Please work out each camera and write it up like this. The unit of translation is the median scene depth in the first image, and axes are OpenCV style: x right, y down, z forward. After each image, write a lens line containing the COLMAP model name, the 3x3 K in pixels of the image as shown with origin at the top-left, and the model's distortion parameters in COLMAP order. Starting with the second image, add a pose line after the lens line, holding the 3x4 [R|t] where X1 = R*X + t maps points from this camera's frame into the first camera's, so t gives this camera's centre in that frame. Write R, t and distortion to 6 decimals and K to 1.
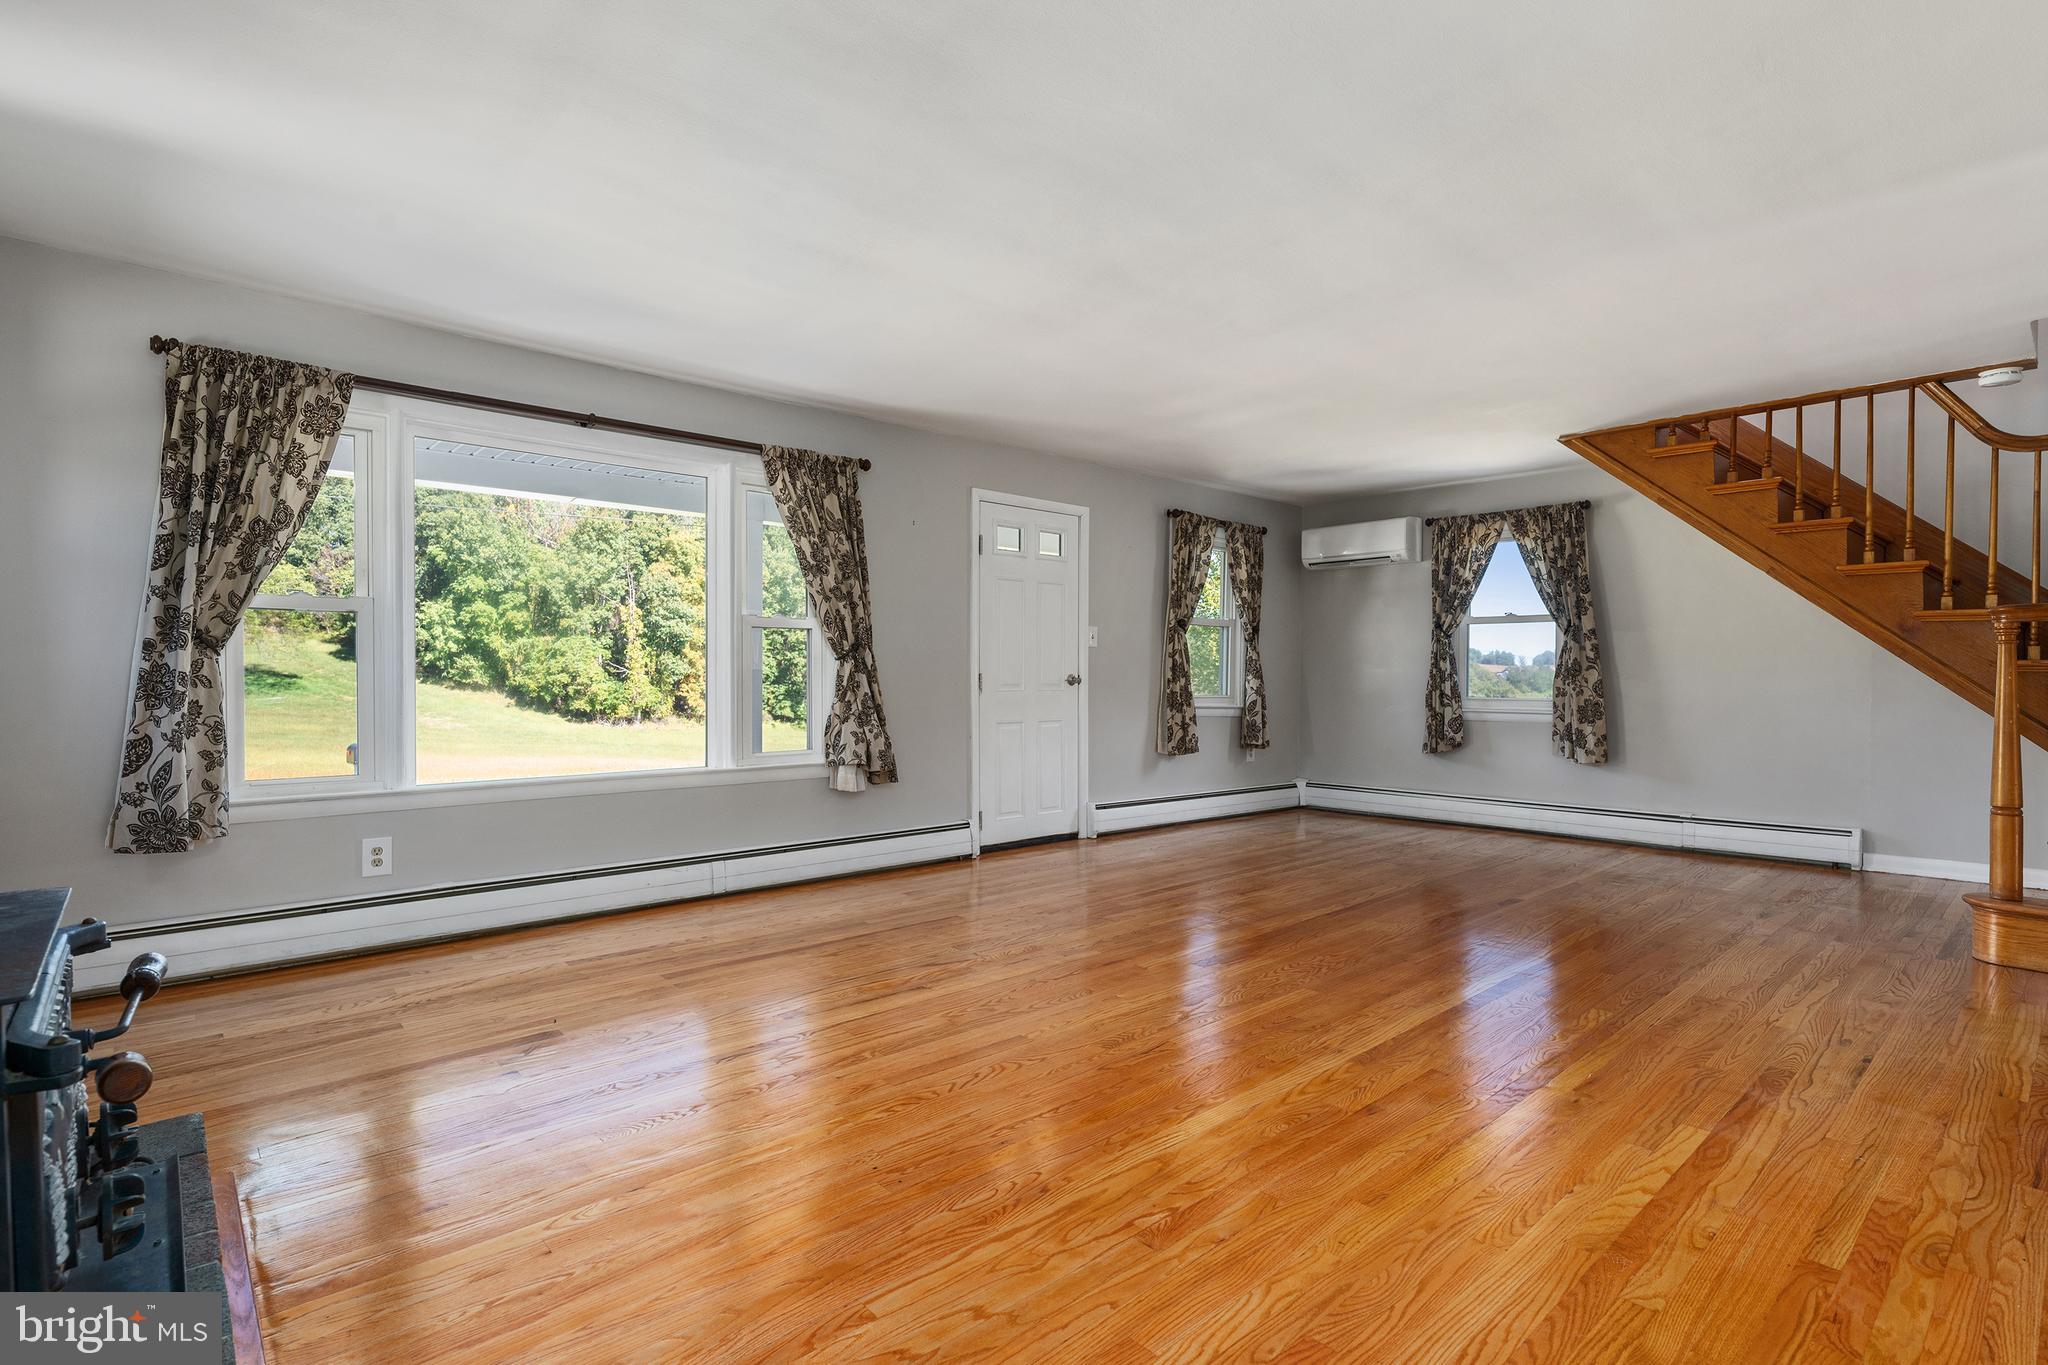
lens RADIAL K [[960.2, 0, 1019.4], [0, 960.2, 679.9], [0, 0, 1]] dist [-0.001464, -0.000190]
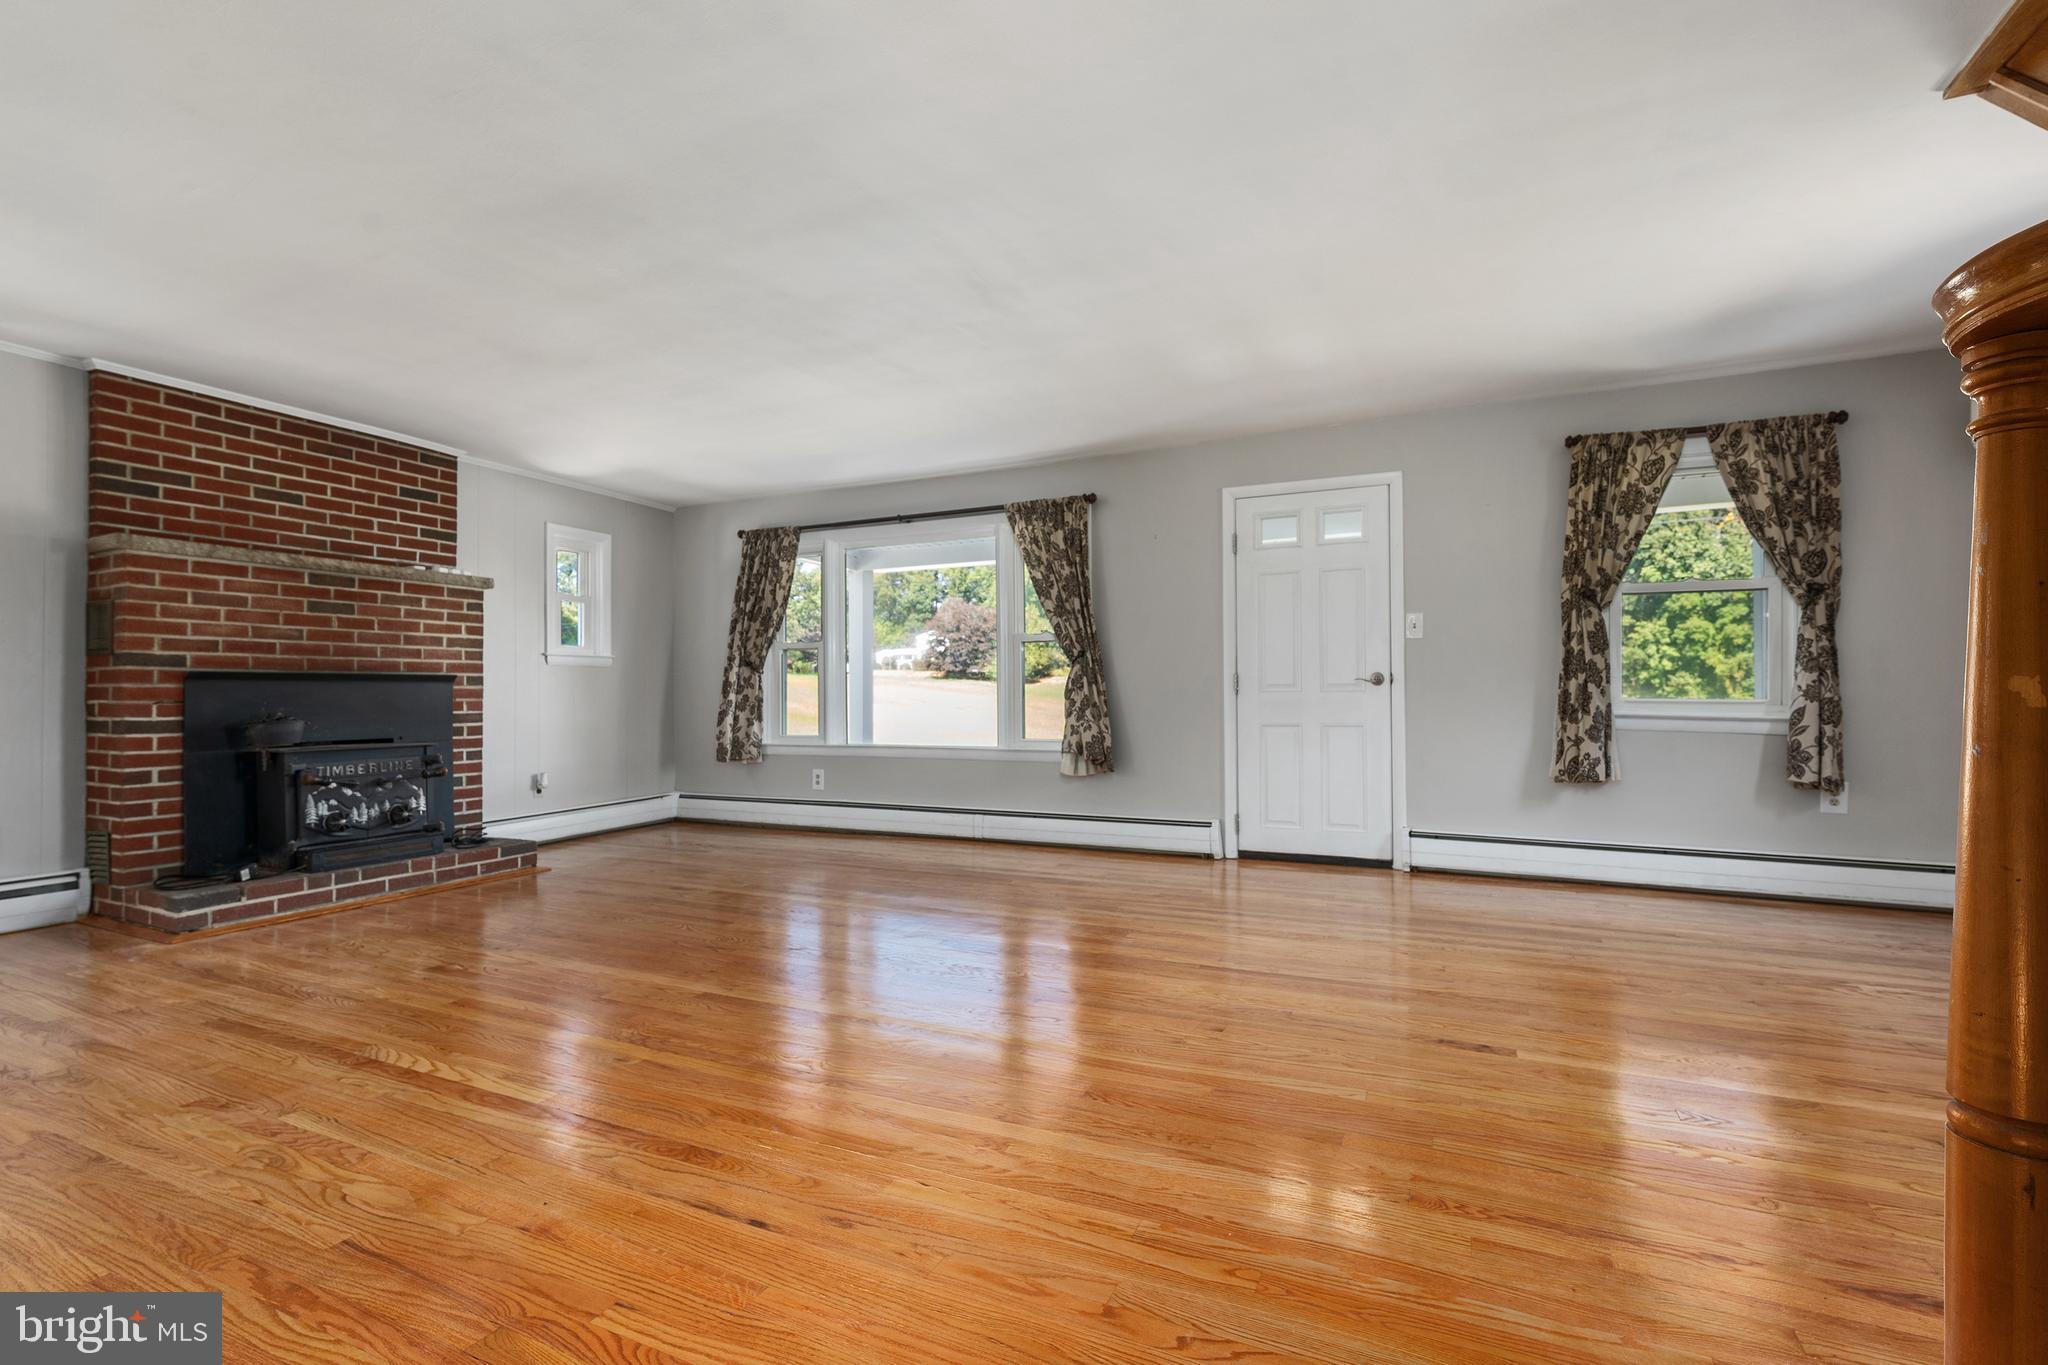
lens RADIAL K [[901.7, 0, 1030.2], [0, 901.7, 679.2], [0, 0, 1]] dist [0.000378, 0.000037]
pose [[0.408275, -0.021116, -0.912615, 0.839915], [0.002544, 0.999755, -0.021995, 0.022173], [0.912855, 0.006658, 0.408229, 0.503184]]
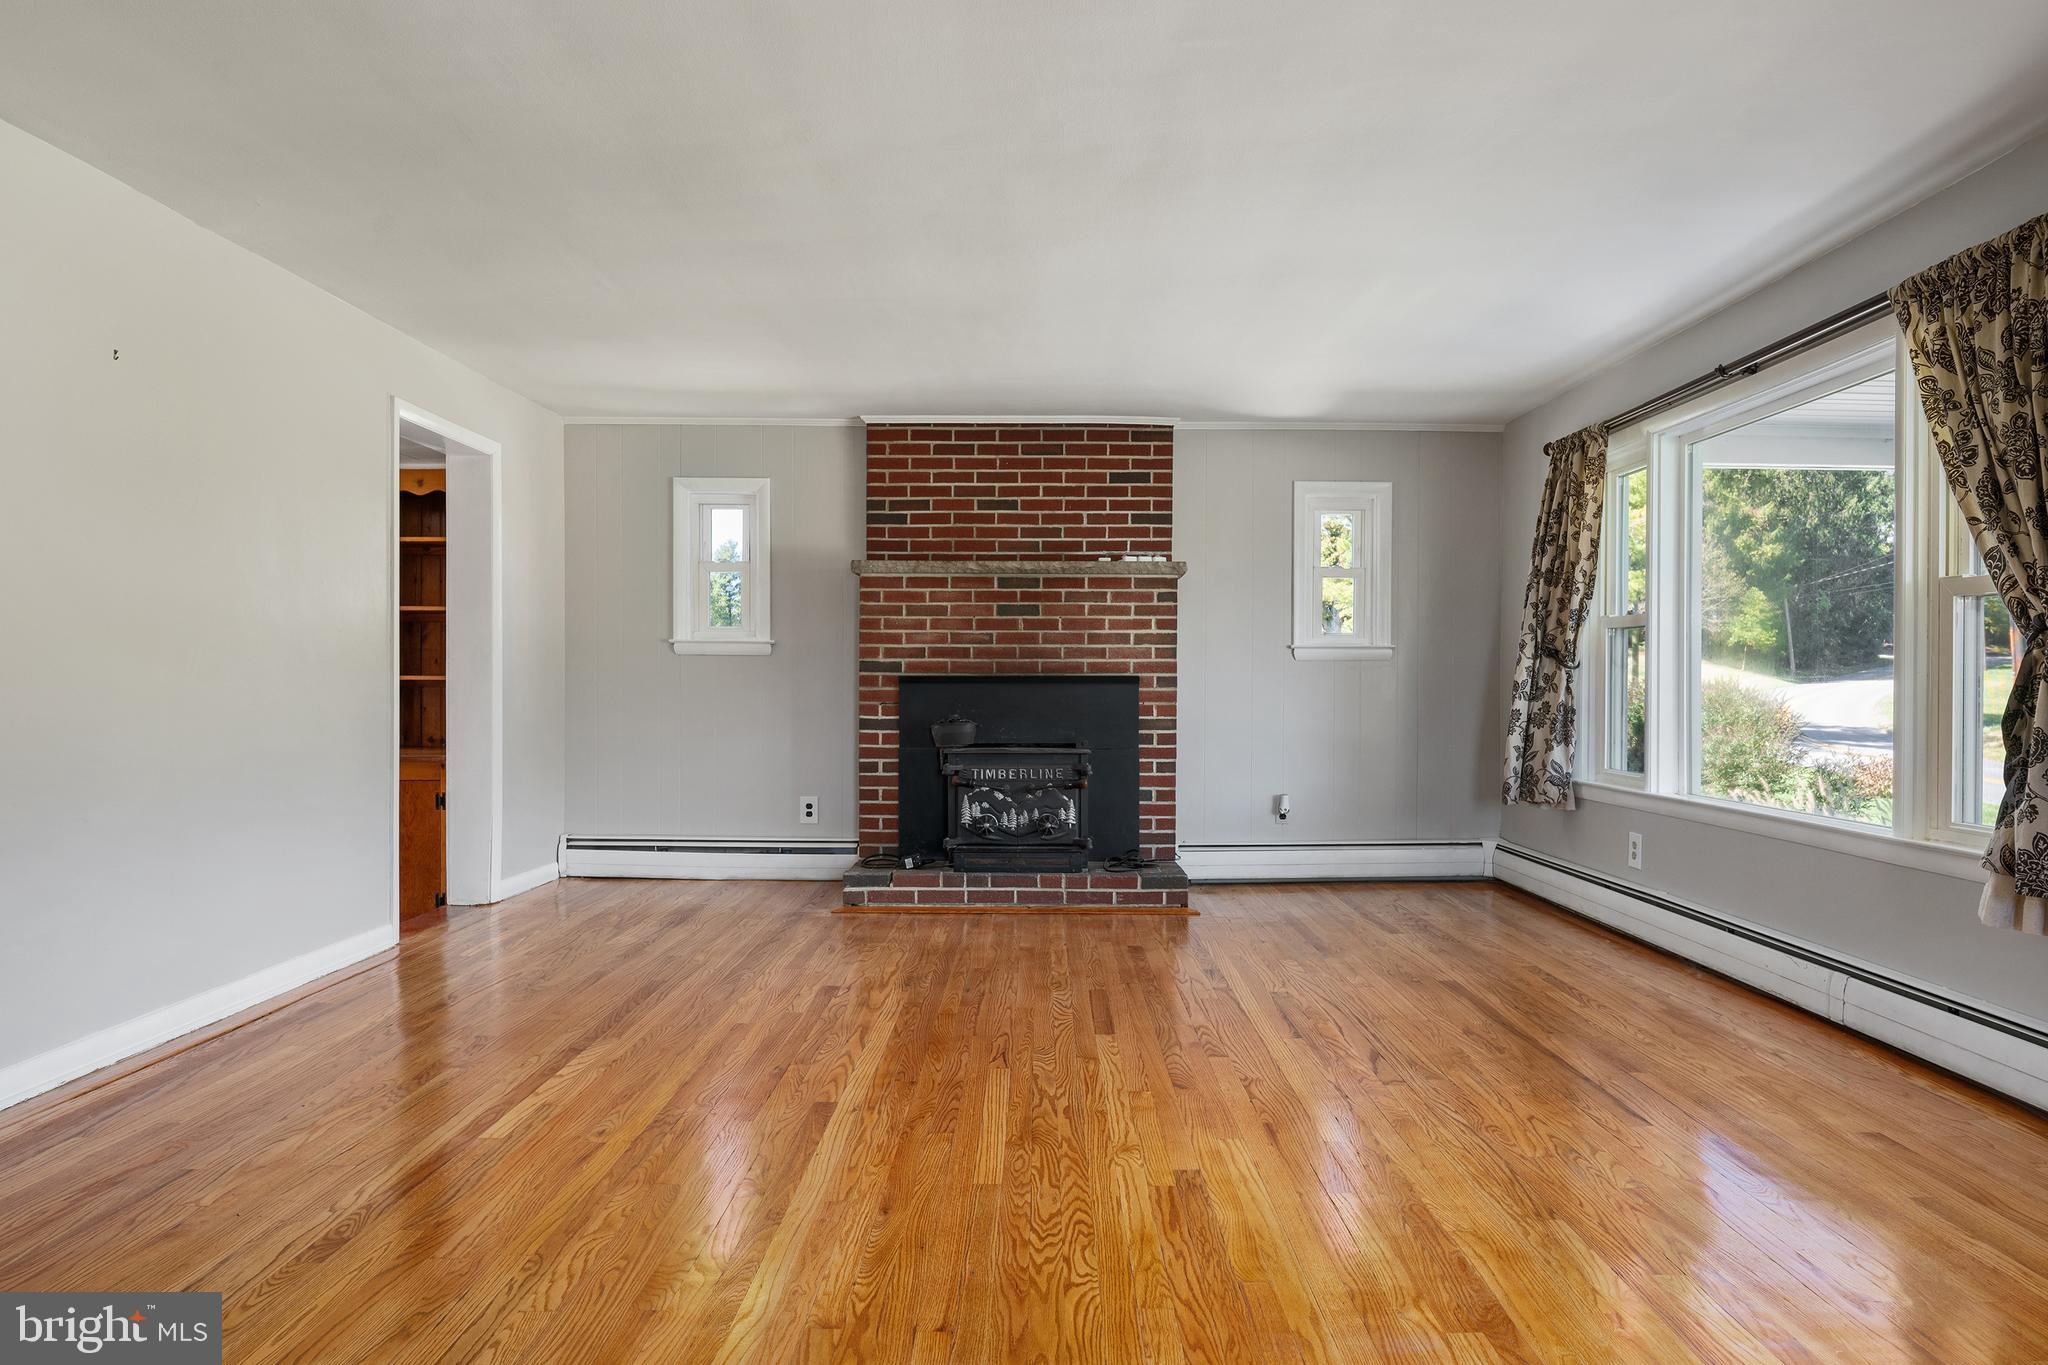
lens RADIAL K [[1150.9, 0, 1048.3], [0, 1150.9, 689.6], [0, 0, 1]] dist [-0.004256, -0.000883]
pose [[-0.655035, 0.000488, -0.755598, 0.571113], [-0.008648, 0.999929, 0.008143, -0.002018], [0.755549, 0.011868, -0.654984, 1.028102]]
